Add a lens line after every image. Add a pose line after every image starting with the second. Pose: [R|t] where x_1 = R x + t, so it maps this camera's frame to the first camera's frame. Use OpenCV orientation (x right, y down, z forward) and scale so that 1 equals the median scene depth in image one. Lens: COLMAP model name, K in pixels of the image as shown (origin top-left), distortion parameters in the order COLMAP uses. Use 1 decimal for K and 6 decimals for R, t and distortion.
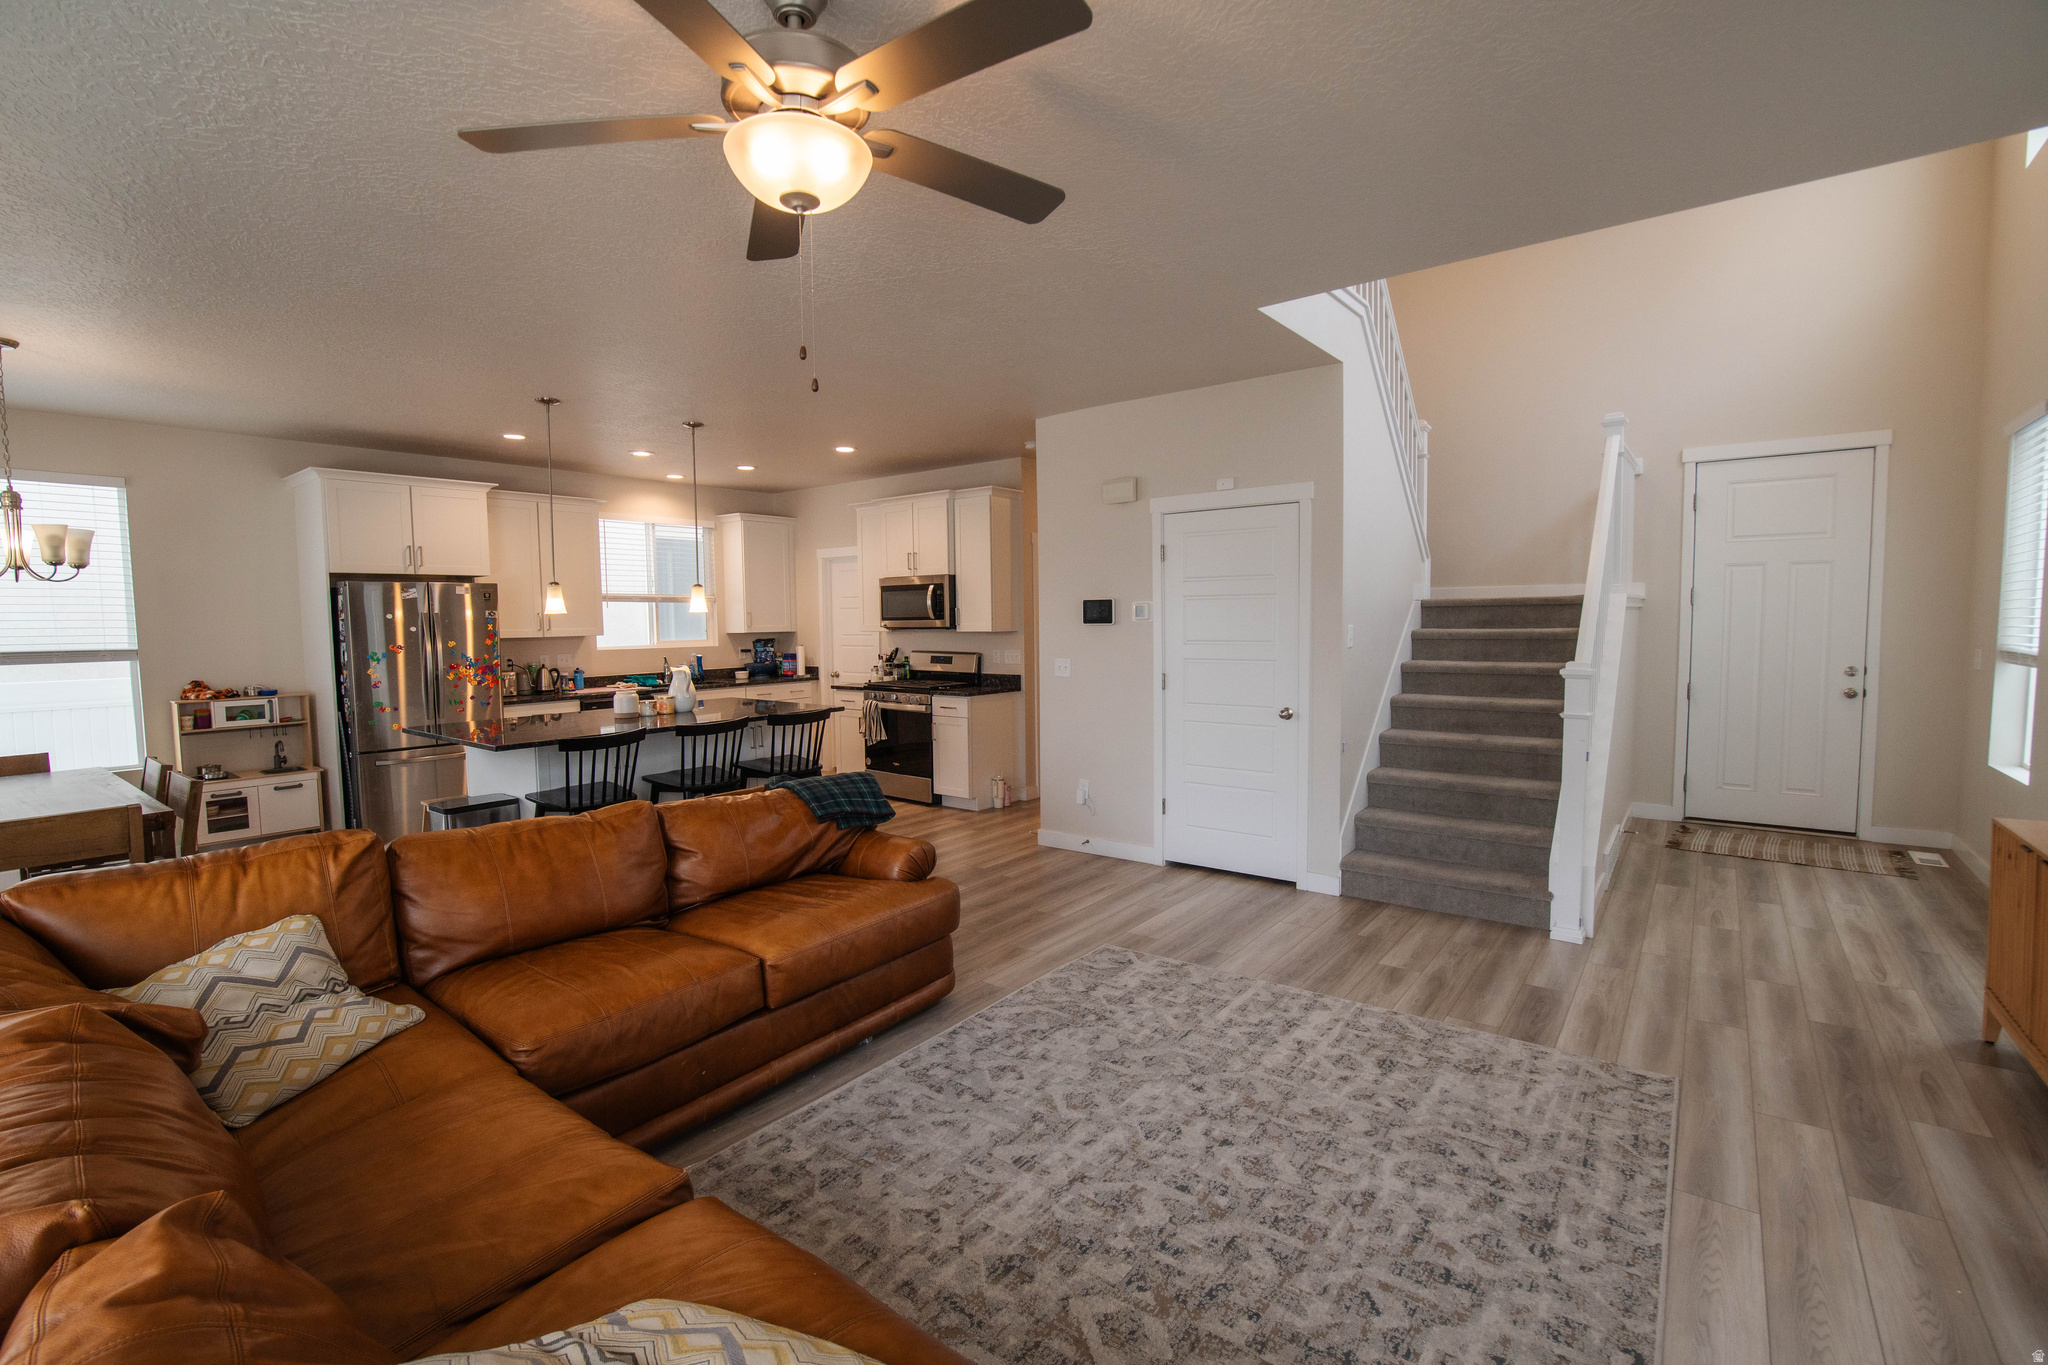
lens RADIAL K [[907.1, 0, 1019.3], [0, 907.1, 689.3], [0, 0, 1]] dist [-0.042147, 0.008266]
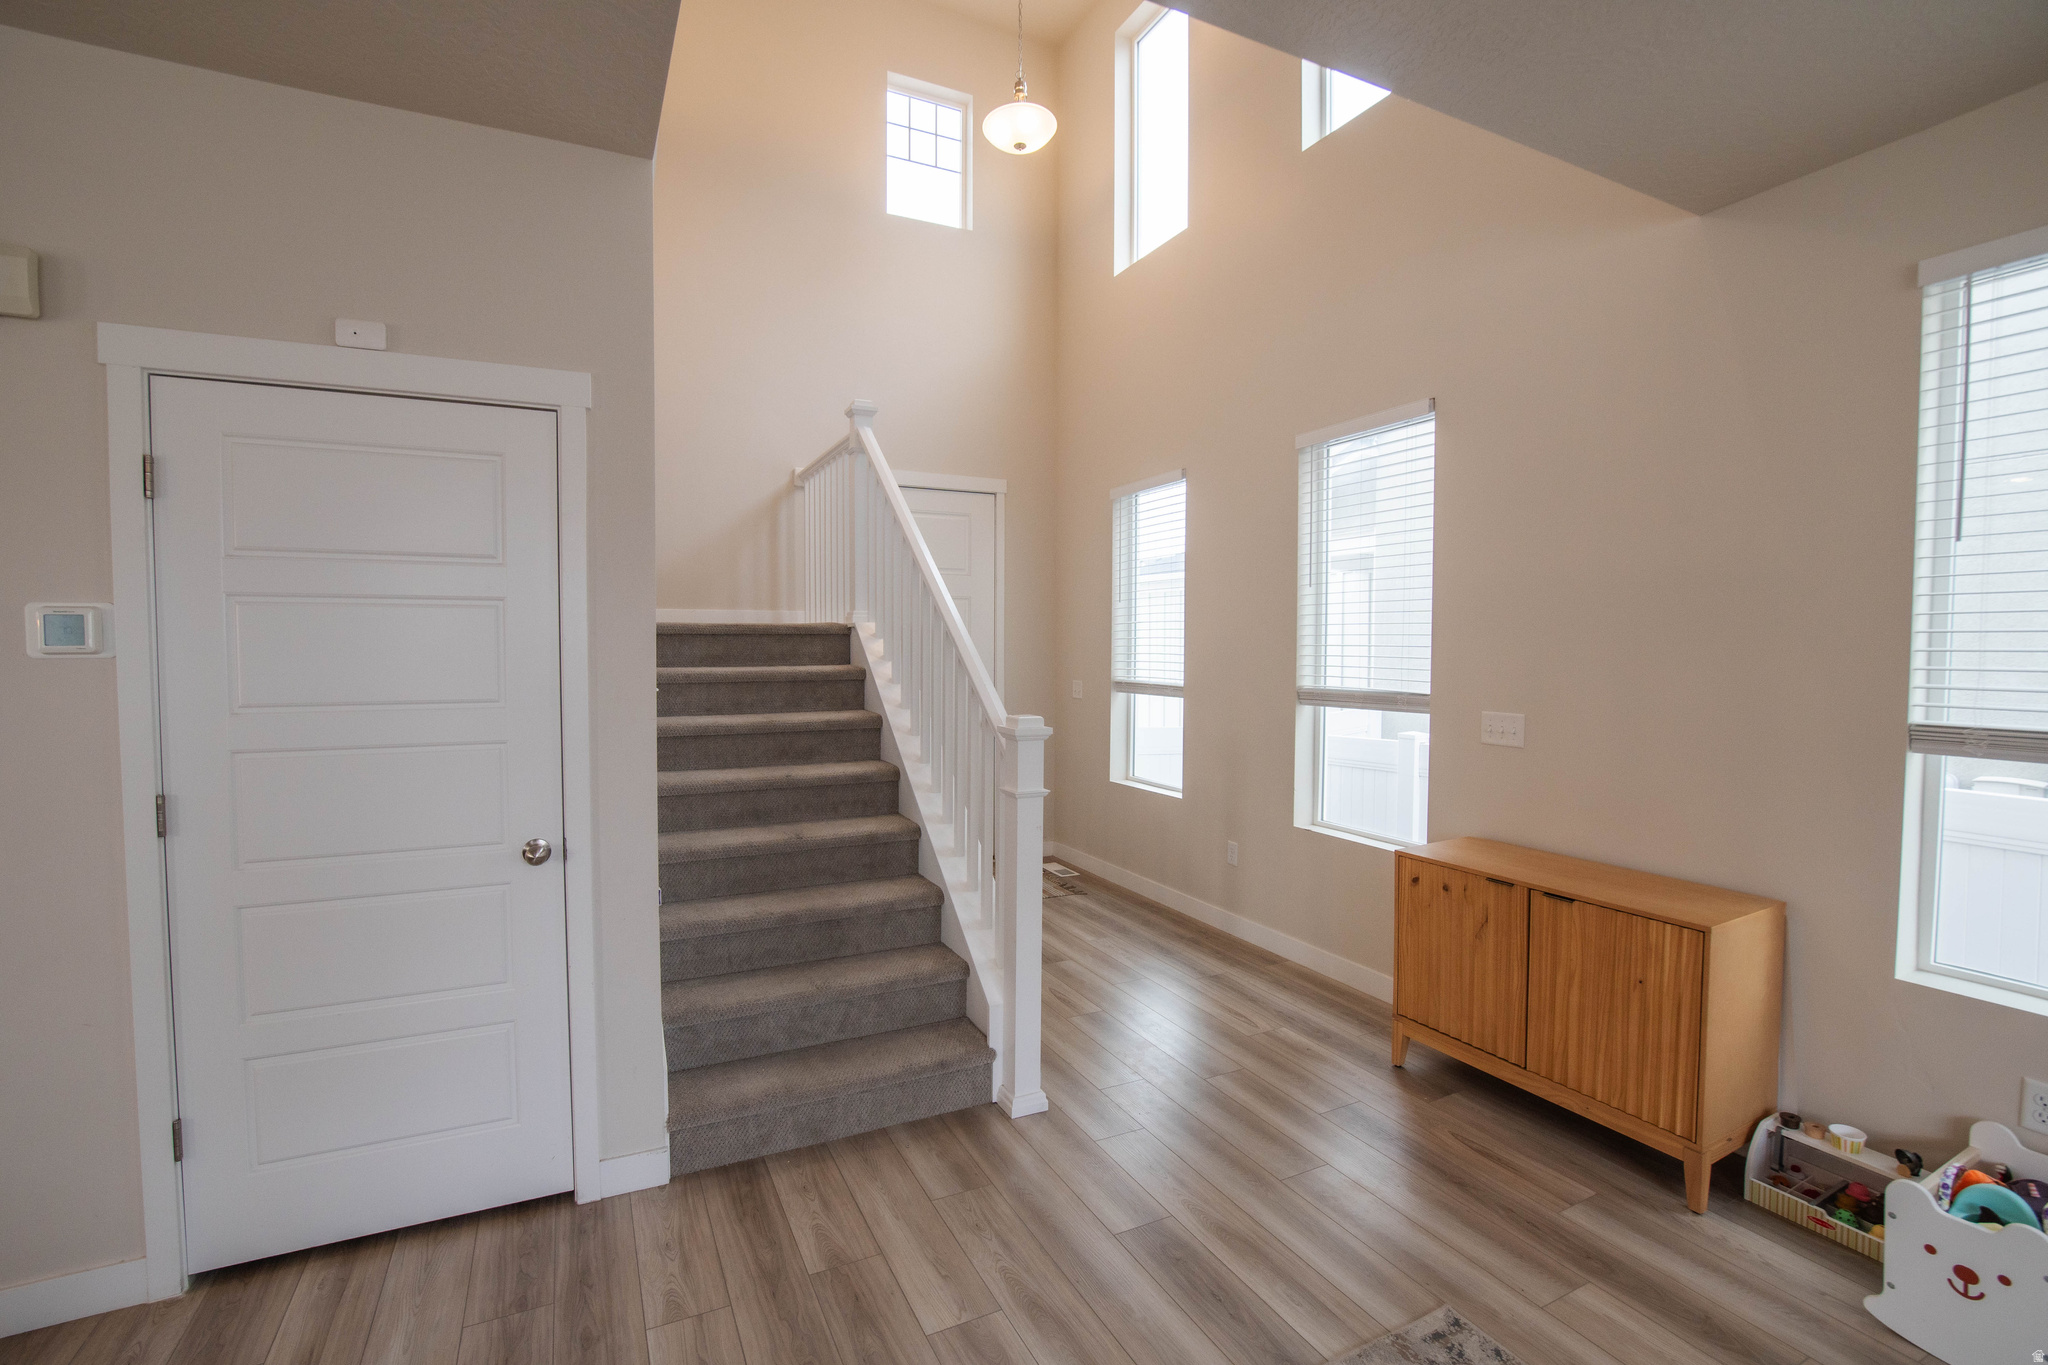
lens RADIAL K [[907.1, 0, 1021.3], [0, 907.1, 683.3], [0, 0, 1]] dist [-0.042147, 0.008266]
pose [[0.431500, -0.024380, 0.901783, -0.014326], [0.061500, 0.998104, -0.002443, -0.040176], [-0.900014, 0.056514, 0.432181, 0.501455]]
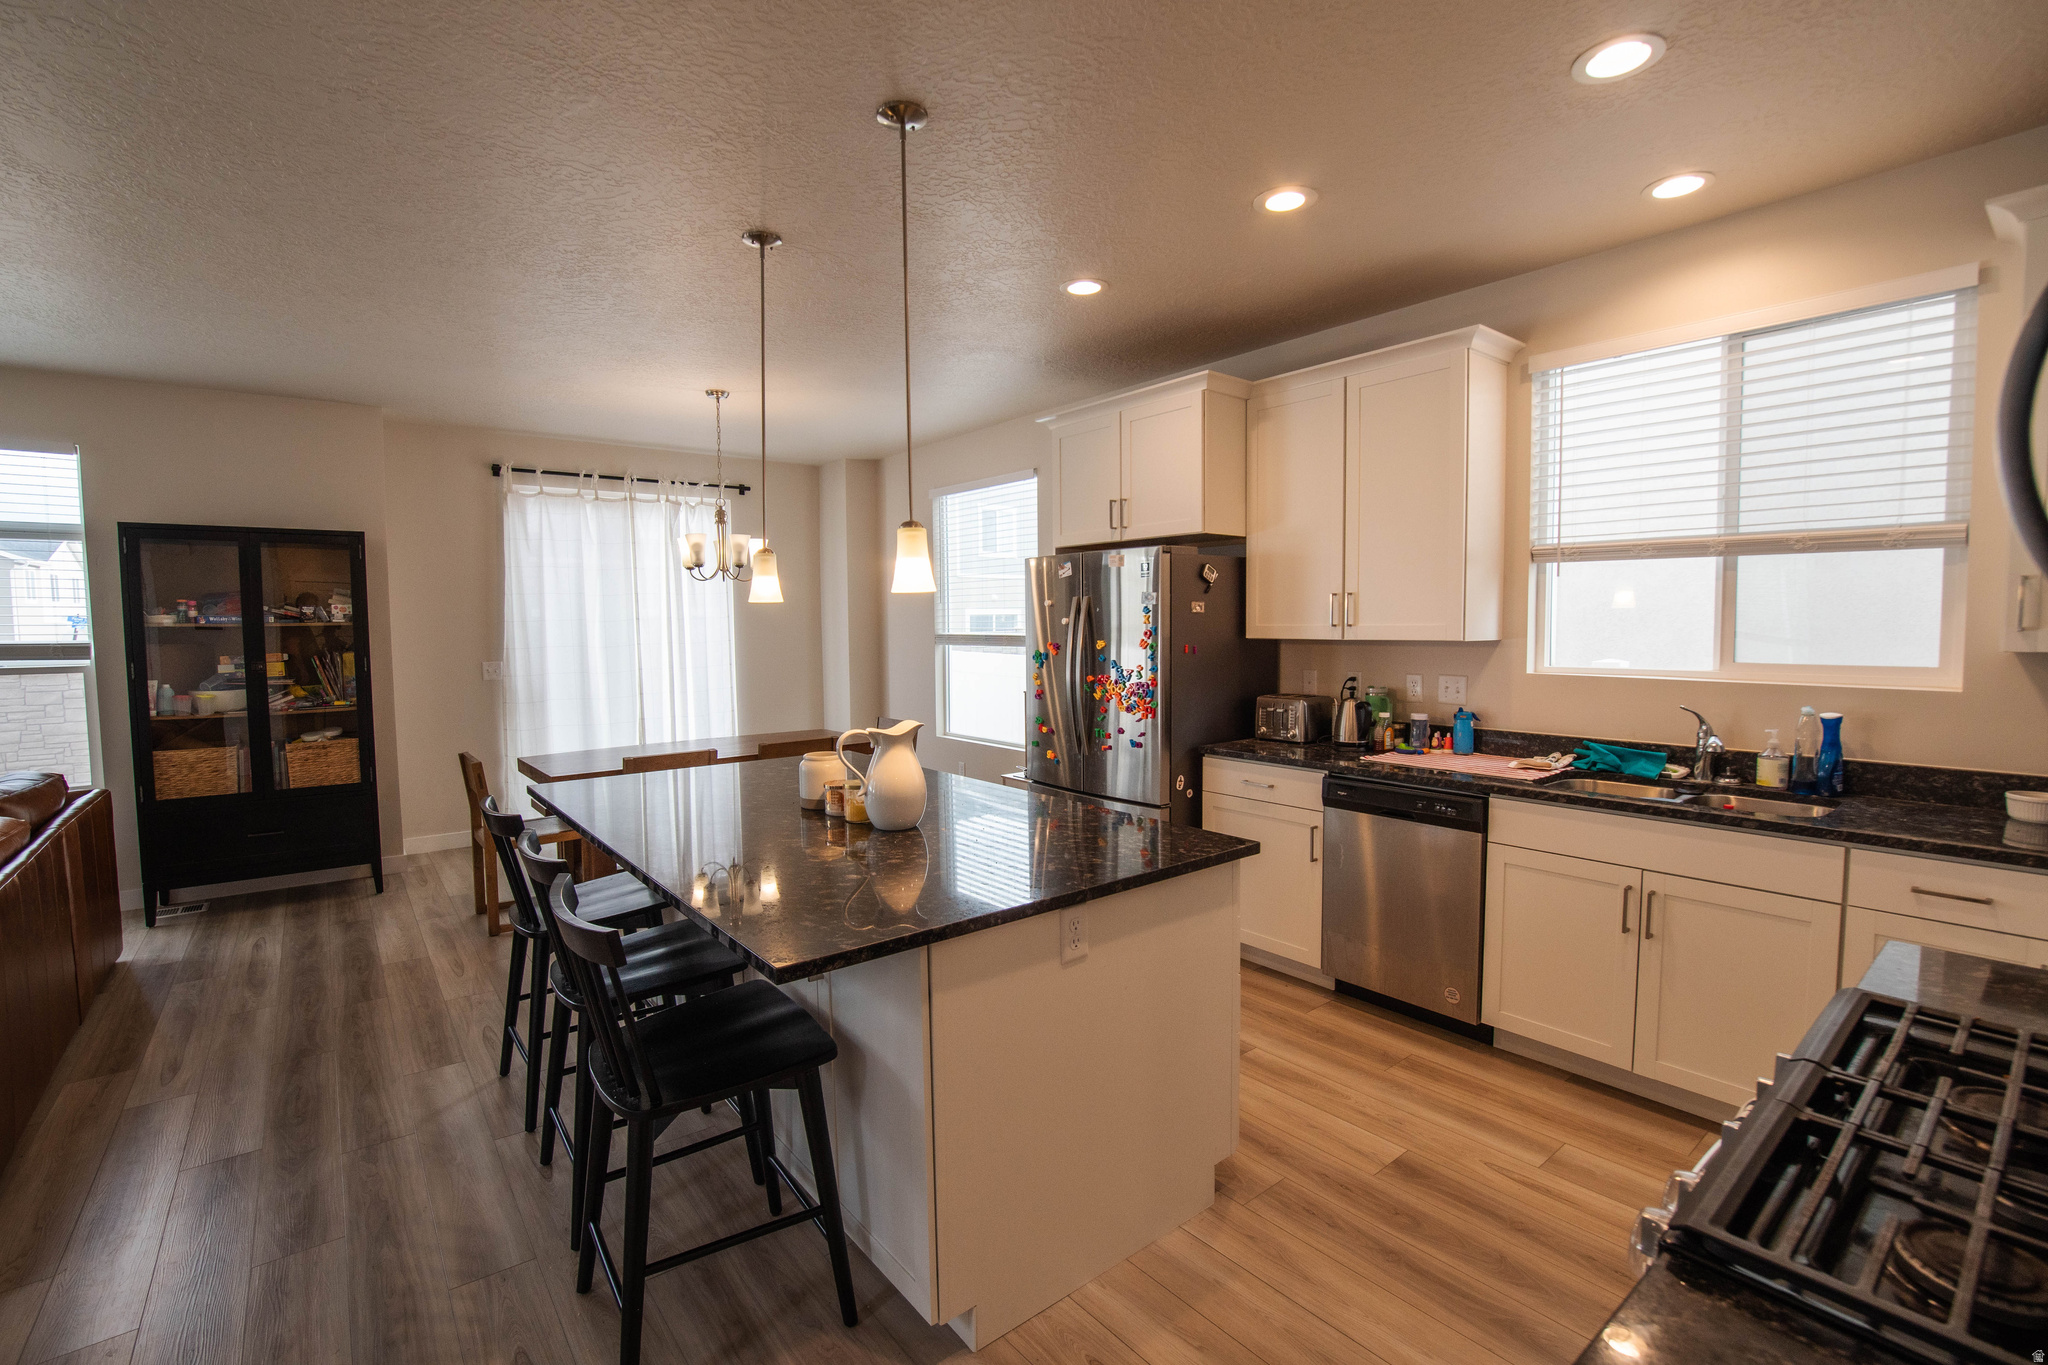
lens RADIAL K [[907.1, 0, 1018.9], [0, 907.1, 682.0], [0, 0, 1]] dist [-0.042147, 0.008266]
pose [[-0.239183, 0.081225, -0.967571, 0.024015], [-0.064762, 0.992941, 0.099364, -0.095587], [0.968812, 0.086428, -0.232234, 1.223699]]
